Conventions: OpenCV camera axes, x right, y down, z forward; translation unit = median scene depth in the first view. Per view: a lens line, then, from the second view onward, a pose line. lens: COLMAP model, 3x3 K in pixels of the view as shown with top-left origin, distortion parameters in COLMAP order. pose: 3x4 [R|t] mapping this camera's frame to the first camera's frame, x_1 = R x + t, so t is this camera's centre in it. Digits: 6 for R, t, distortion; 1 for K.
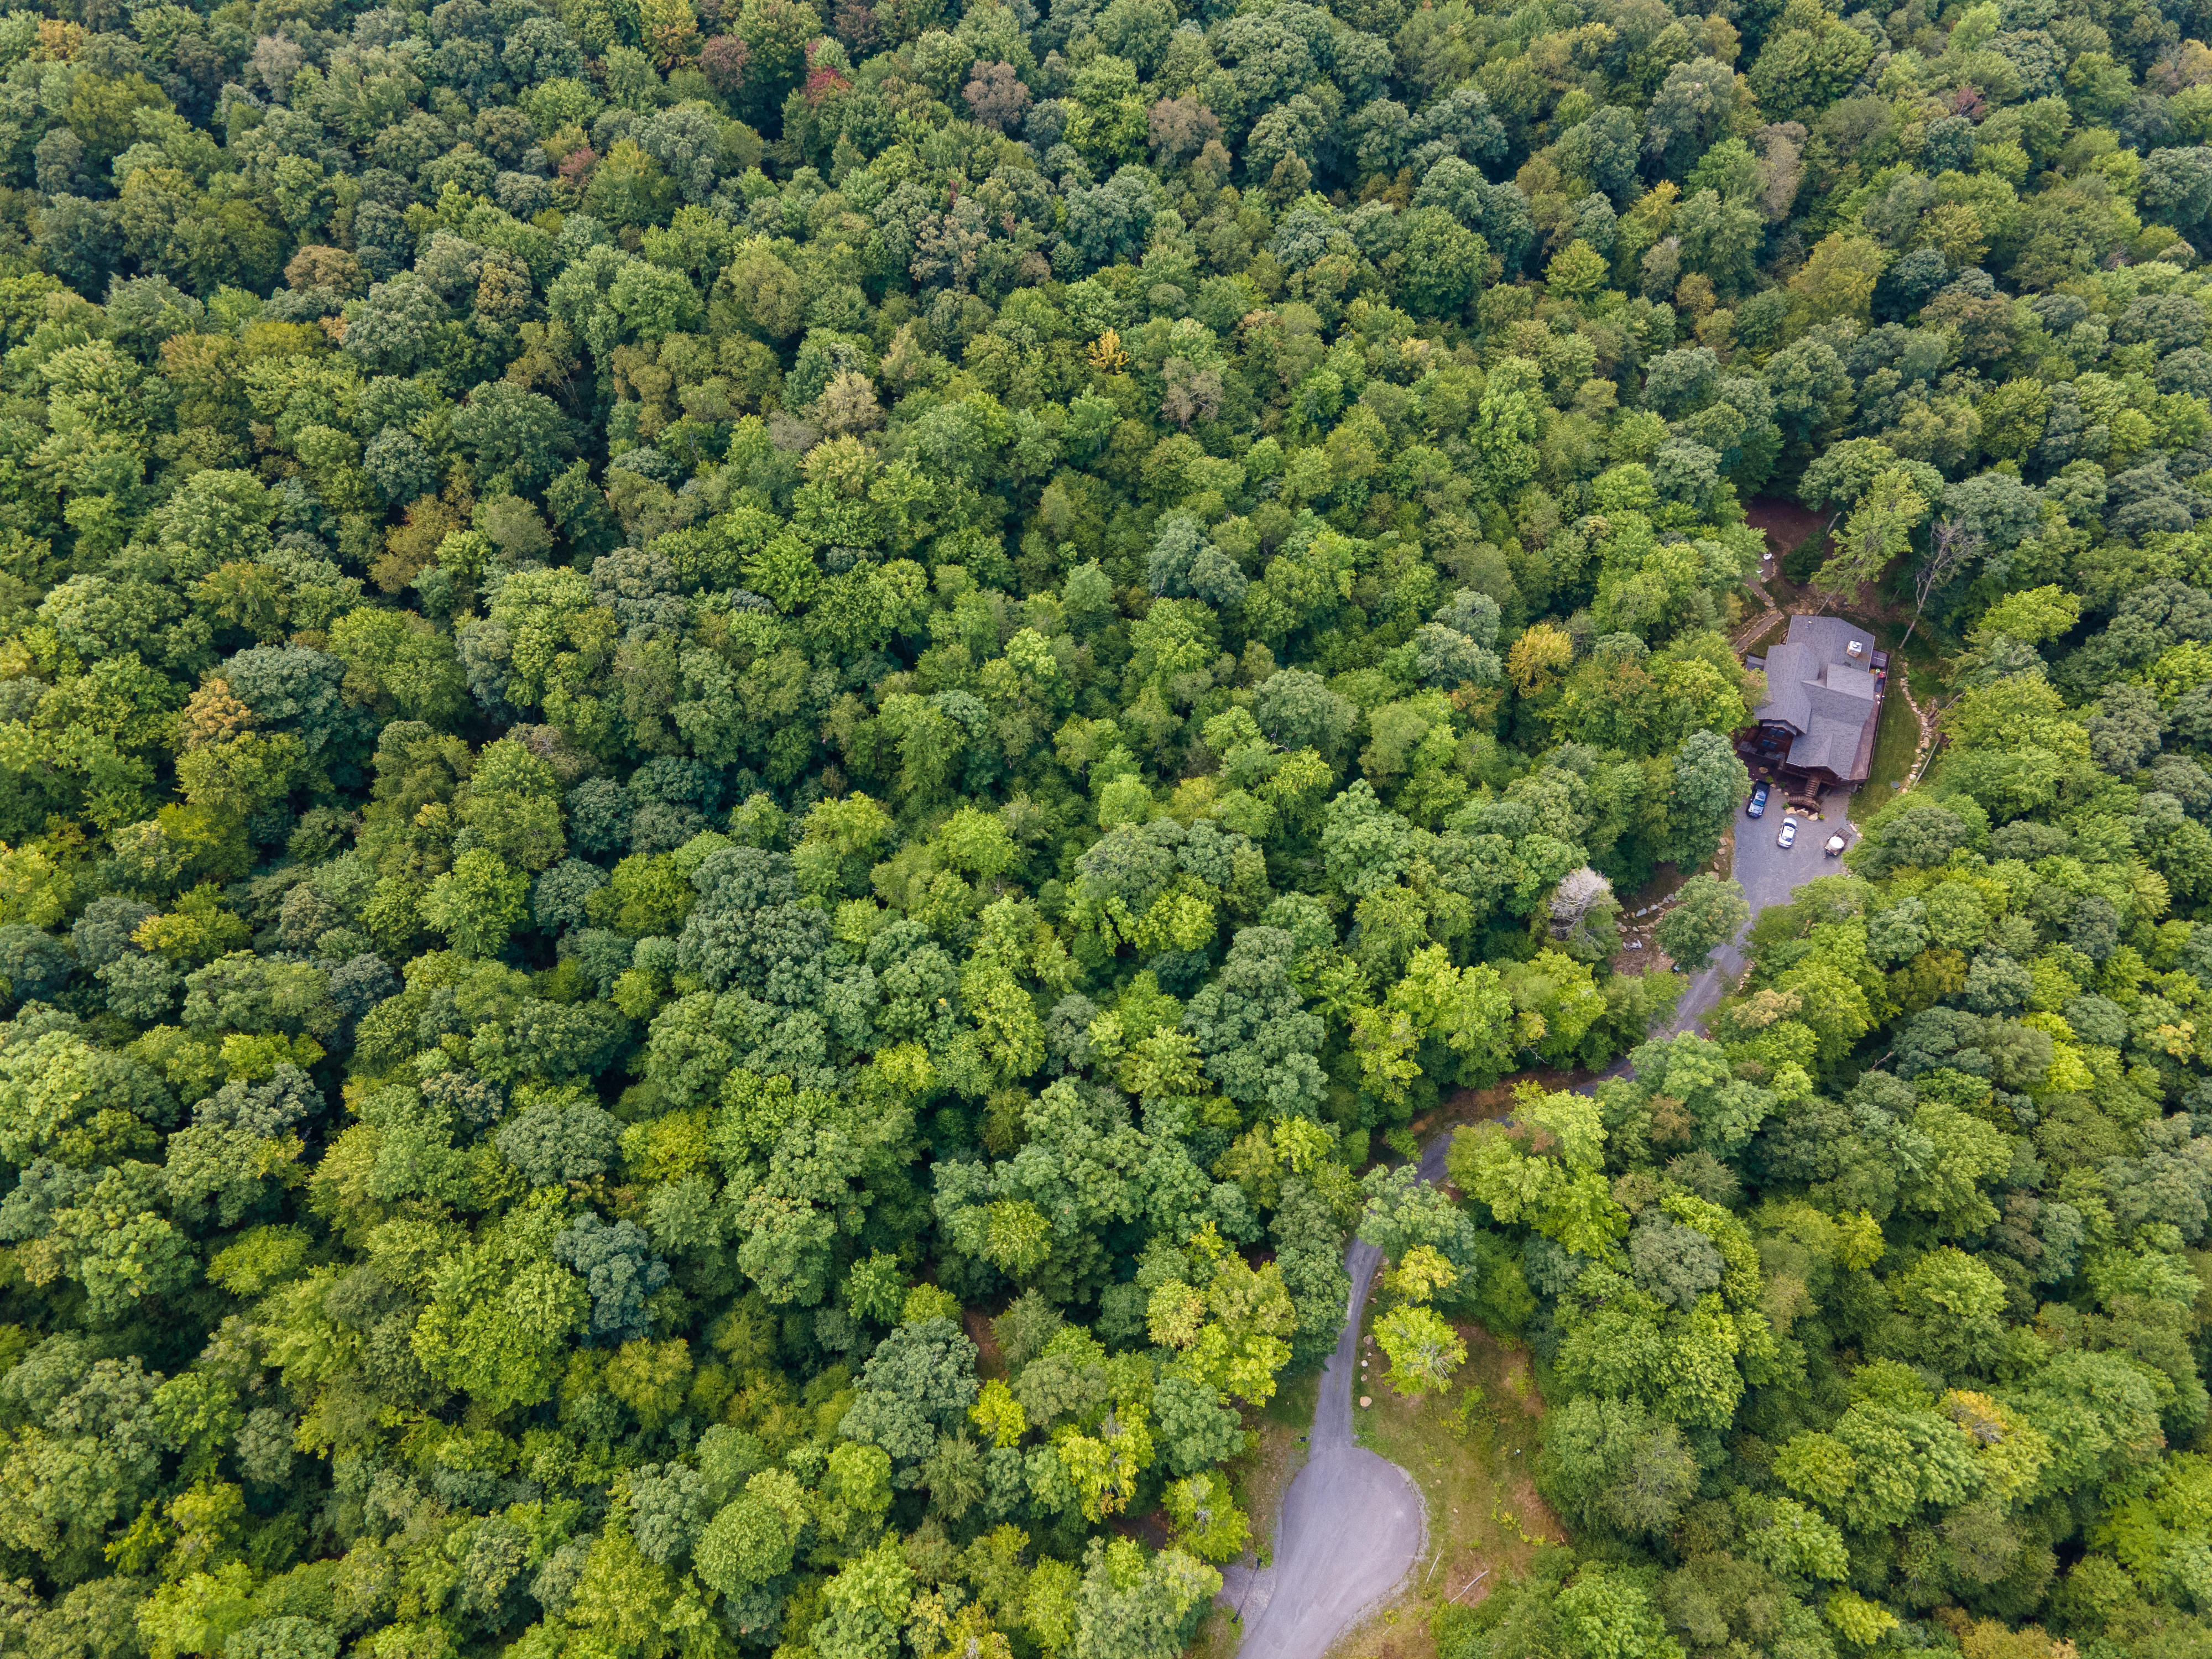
lens RADIAL K [[1577.2, 0, 1108.1], [0, 1577.2, 835.4], [0, 0, 1]] dist [0.030487, 0.024504]
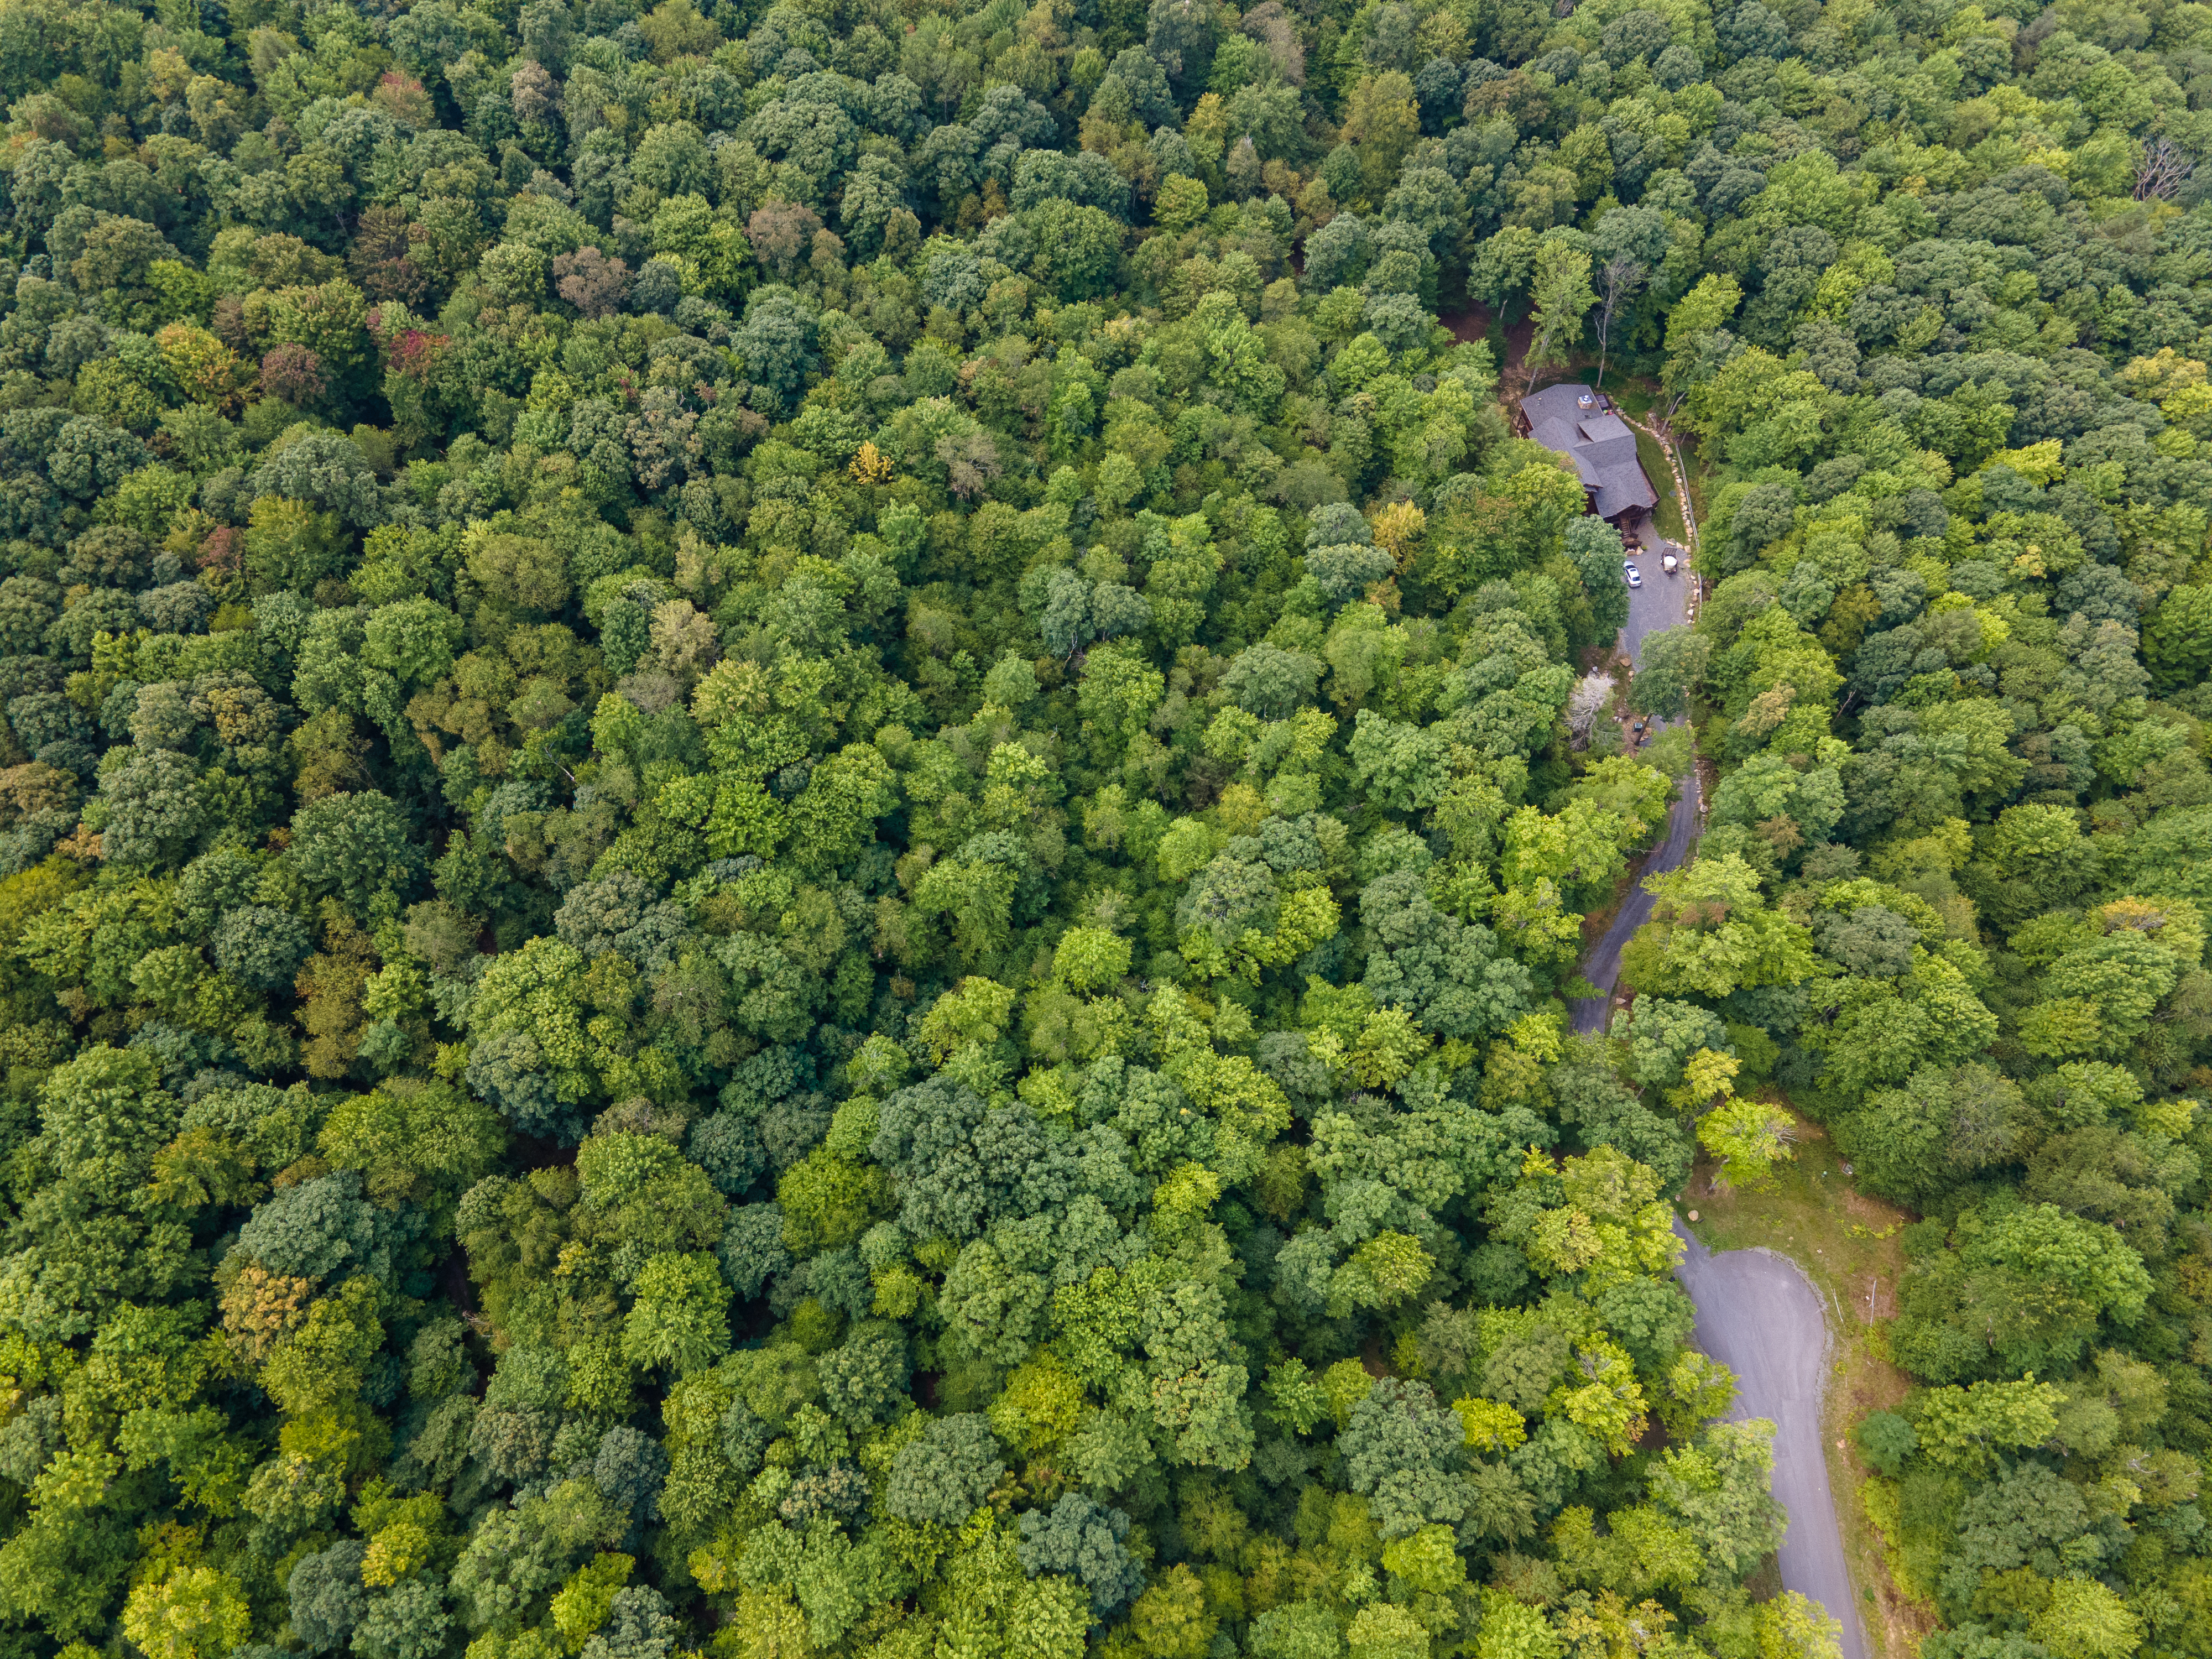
lens RADIAL K [[1577.2, 0, 1109.2], [0, 1577.2, 838.6], [0, 0, 1]] dist [0.030487, 0.024504]
pose [[0.821804, -0.505373, 0.263128, -0.282103], [0.508042, 0.859015, 0.063135, -0.110099], [-0.257937, 0.081795, 0.962693, 0.063187]]
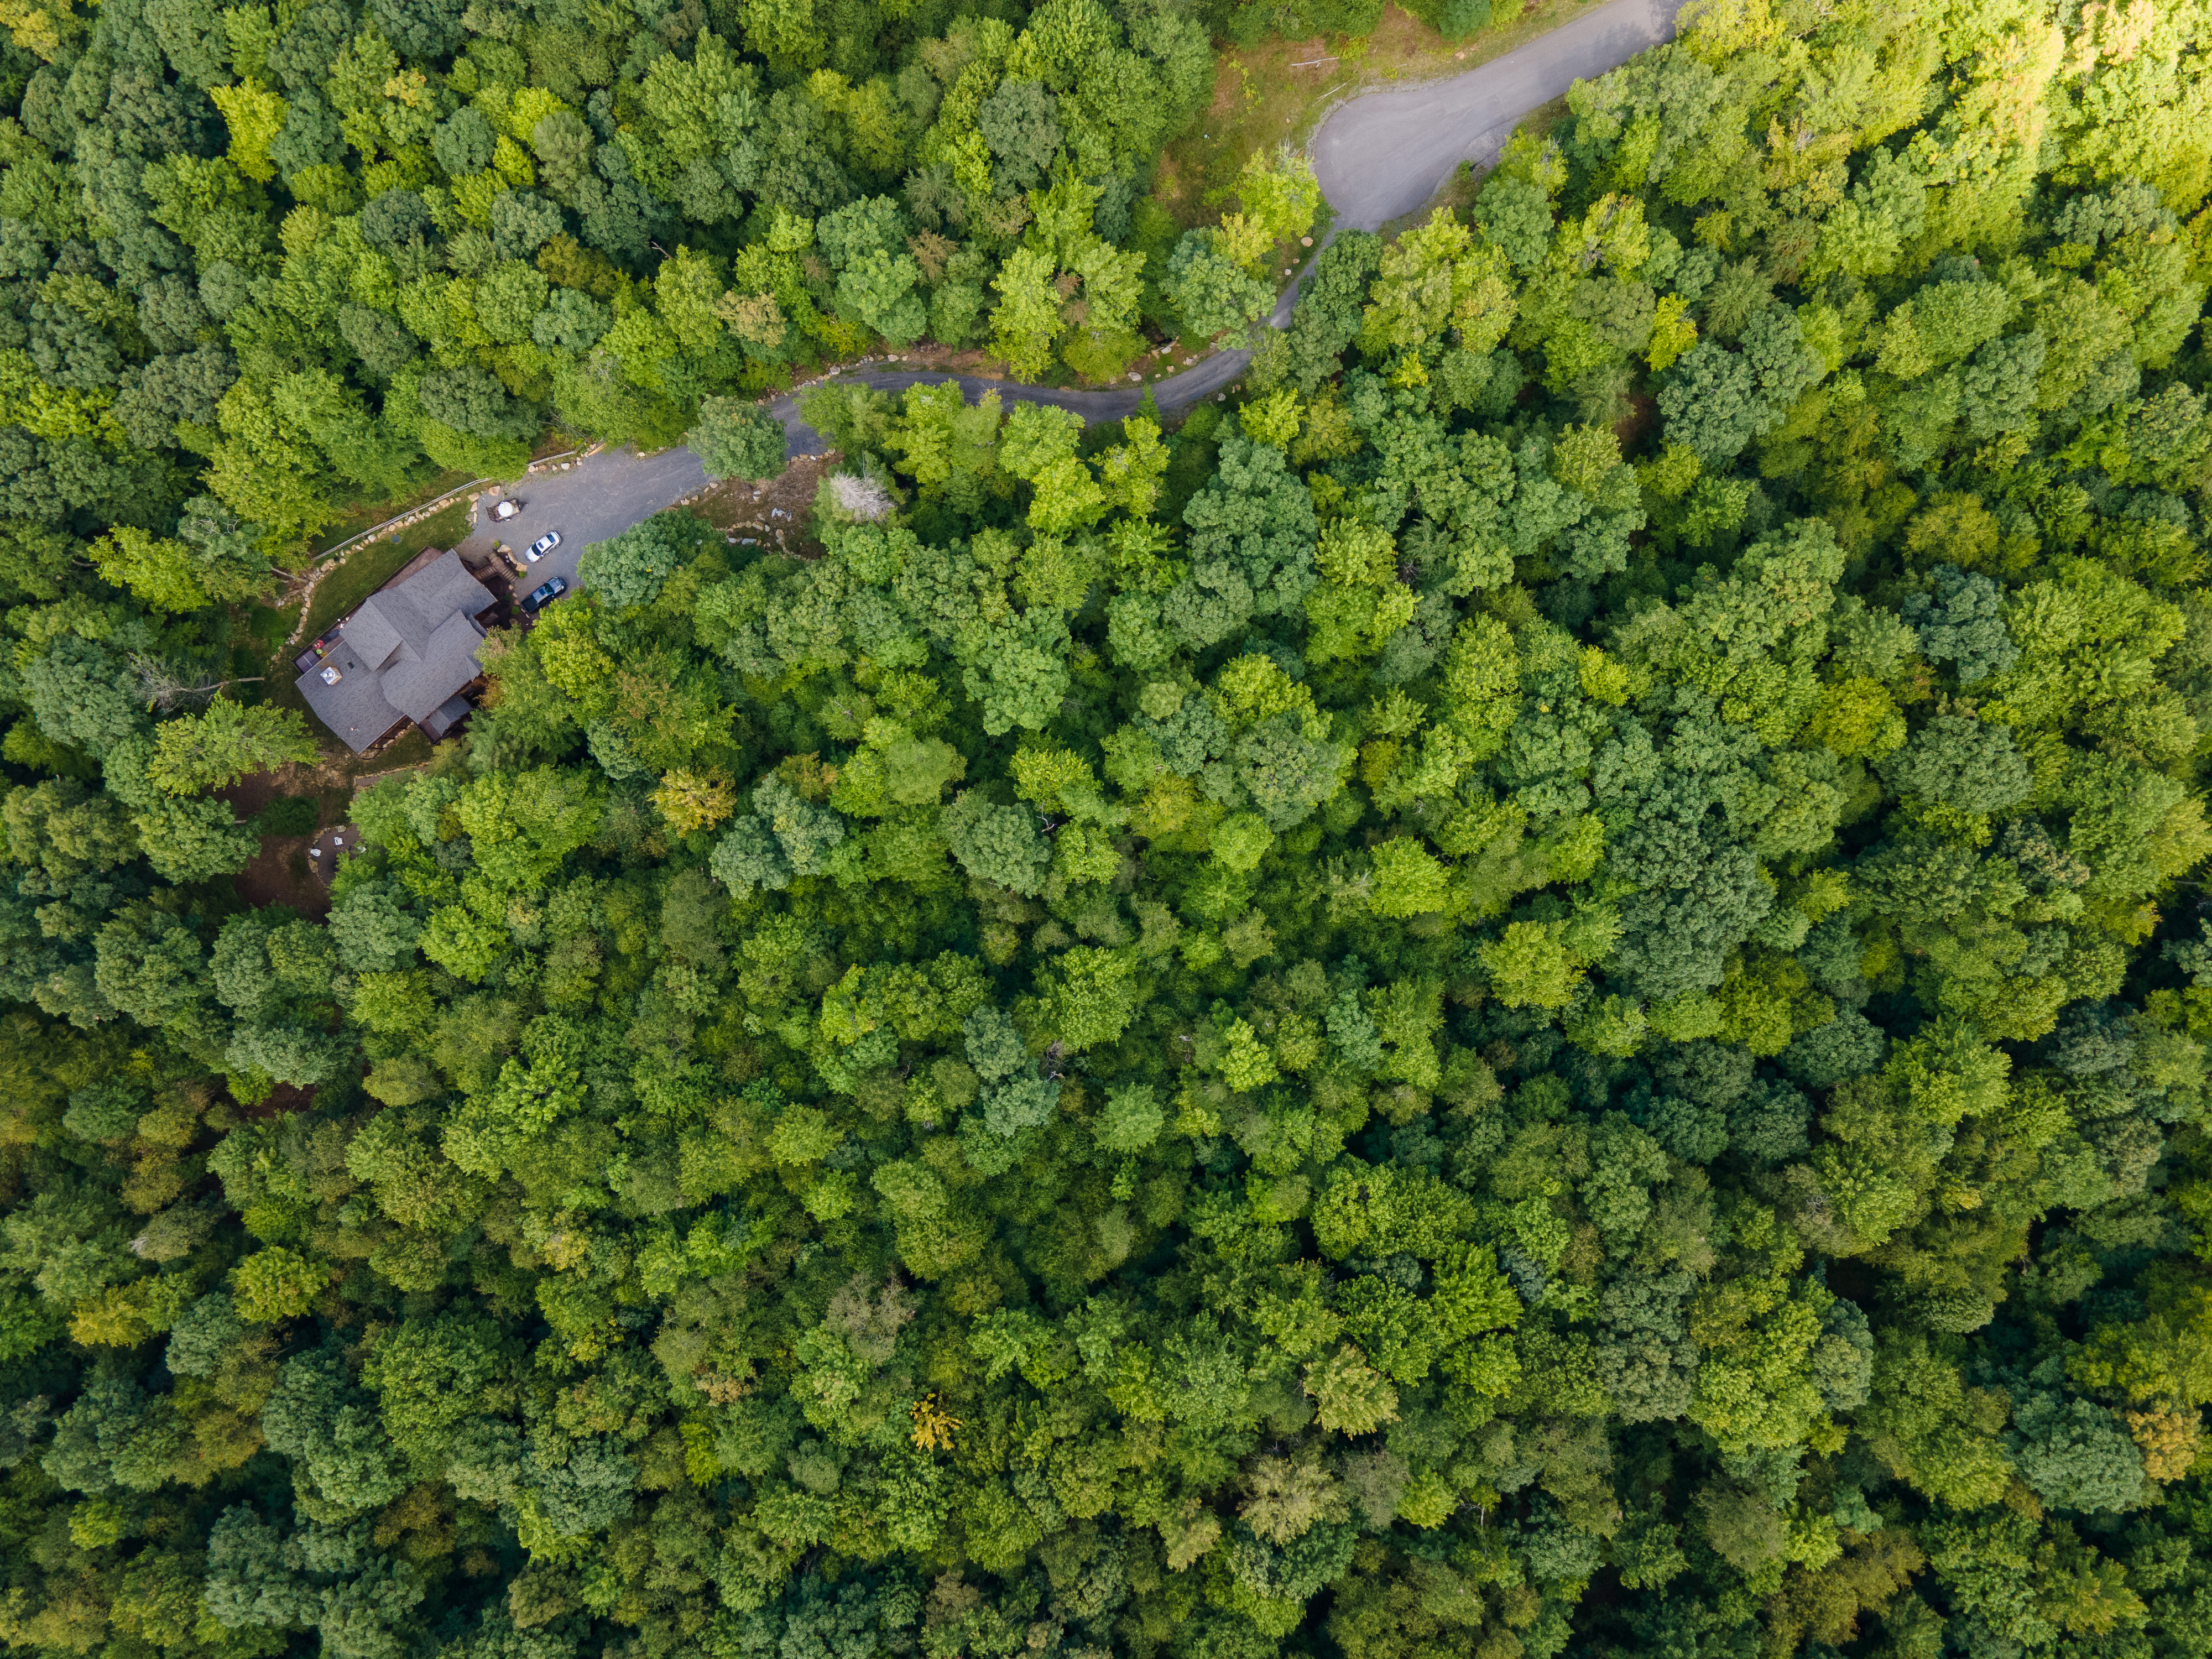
lens RADIAL K [[1577.2, 0, 1107.9], [0, 1577.2, 831.8], [0, 0, 1]] dist [0.030487, 0.024504]
pose [[-0.870498, -0.491653, 0.022589, 0.056279], [0.450292, -0.777060, 0.439790, -0.431101], [-0.198672, 0.393008, 0.897816, 0.218714]]
